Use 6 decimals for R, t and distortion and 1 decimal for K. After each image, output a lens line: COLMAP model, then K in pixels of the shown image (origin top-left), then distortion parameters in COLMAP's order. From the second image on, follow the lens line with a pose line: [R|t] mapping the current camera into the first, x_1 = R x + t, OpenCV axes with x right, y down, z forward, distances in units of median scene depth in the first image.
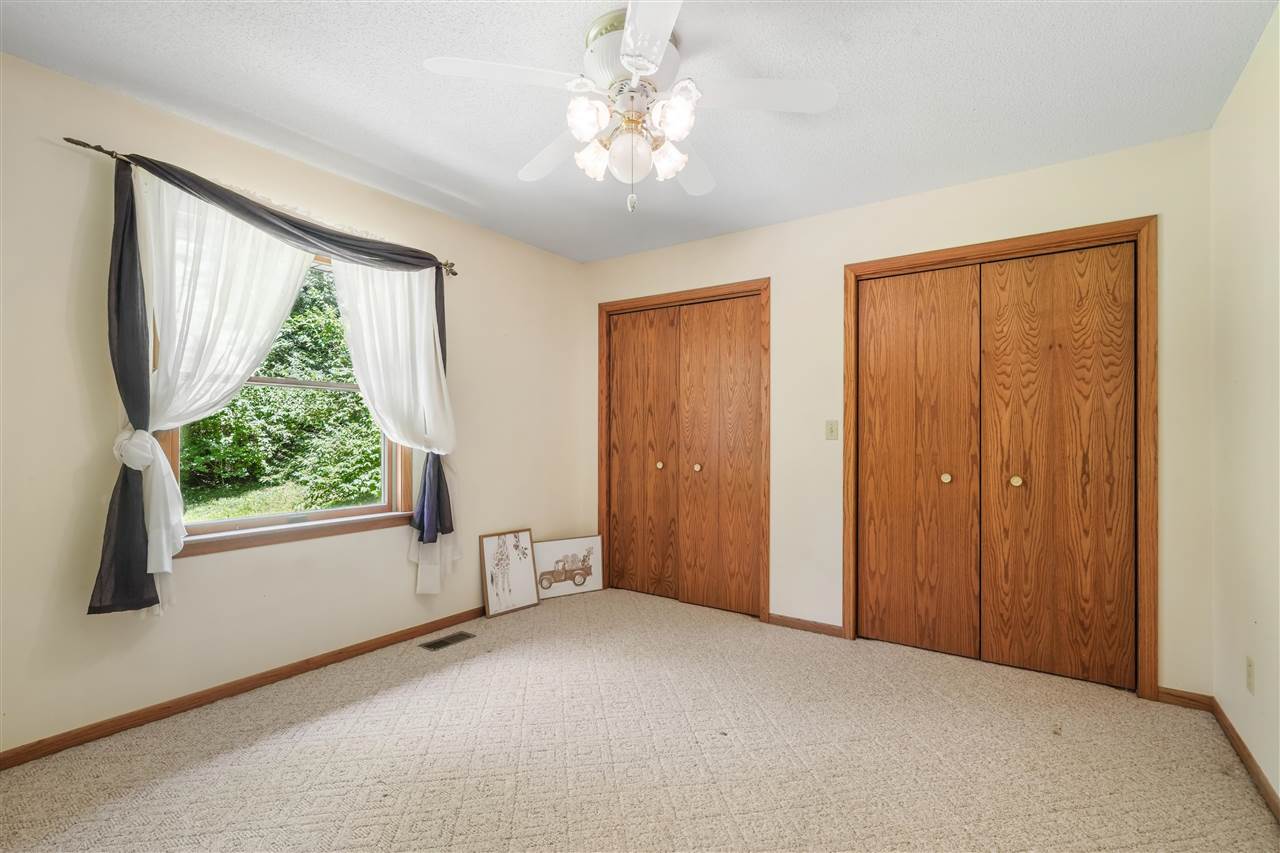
lens RADIAL K [[590.7, 0, 645.9], [0, 590.7, 431.4], [0, 0, 1]] dist [-0.007218, 0.002852]
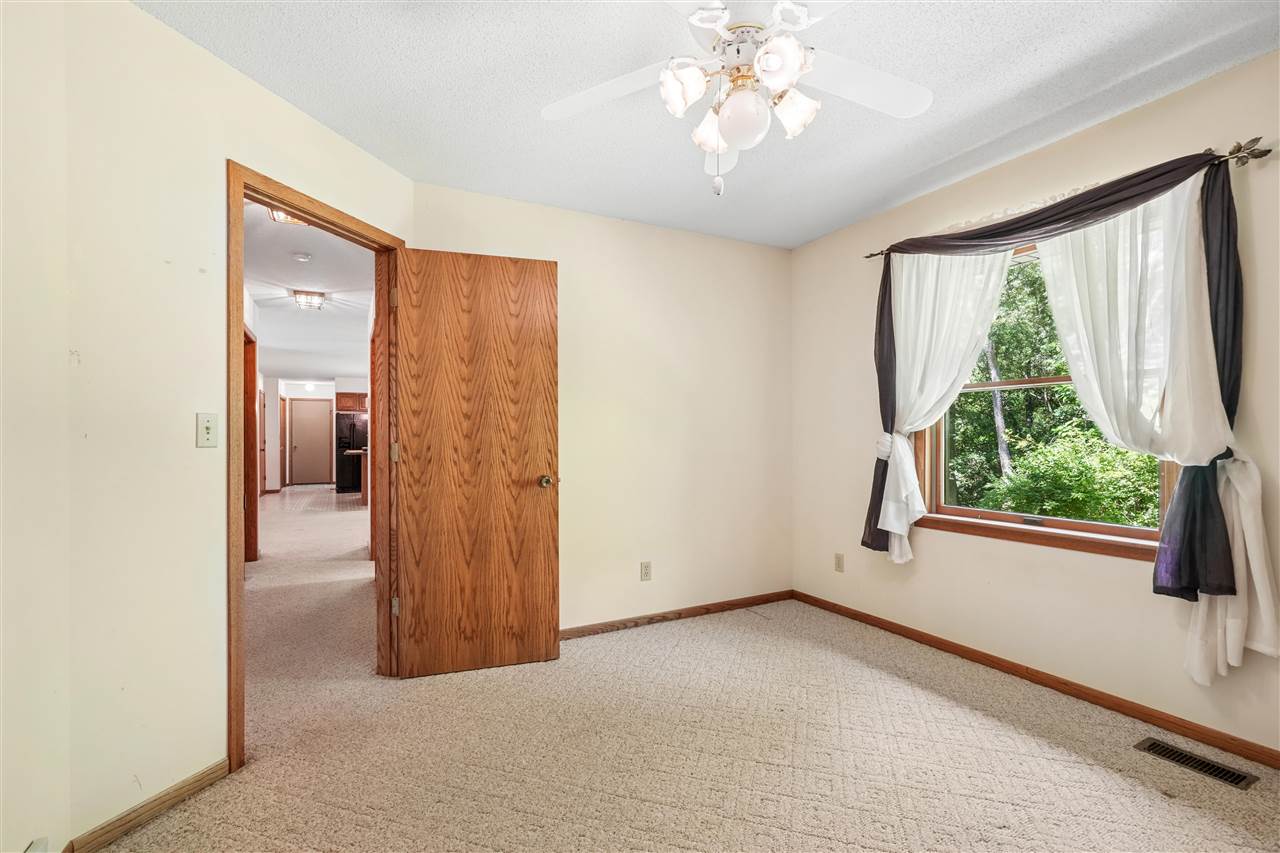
lens RADIAL K [[590.7, 0, 645.8], [0, 590.7, 438.5], [0, 0, 1]] dist [-0.007218, 0.002852]
pose [[-0.473459, 0.001423, -0.880815, 0.554240], [-0.000350, 0.999998, 0.001804, 0.010890], [0.880816, 0.001163, -0.473458, 0.882677]]
